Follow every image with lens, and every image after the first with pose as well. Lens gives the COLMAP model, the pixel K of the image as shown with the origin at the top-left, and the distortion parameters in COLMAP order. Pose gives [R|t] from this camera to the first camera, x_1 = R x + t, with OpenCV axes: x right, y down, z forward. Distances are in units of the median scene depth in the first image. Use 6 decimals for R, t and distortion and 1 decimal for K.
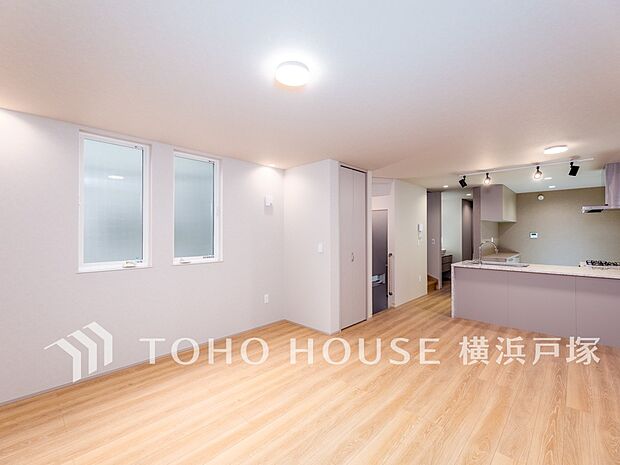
lens RADIAL K [[277.7, 0, 309.5], [0, 277.7, 231.4], [0, 0, 1]] dist [0.001368, -0.000335]
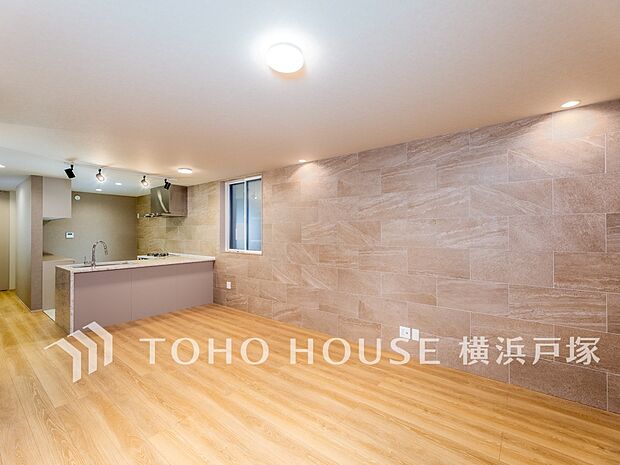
lens RADIAL K [[277.7, 0, 309.5], [0, 277.7, 231.4], [0, 0, 1]] dist [0.001368, -0.000335]
pose [[-0.090420, 0.003007, 0.995899, -0.551721], [-0.005703, 0.999977, -0.003537, 0.003160], [-0.995887, -0.006000, -0.090401, 0.566567]]
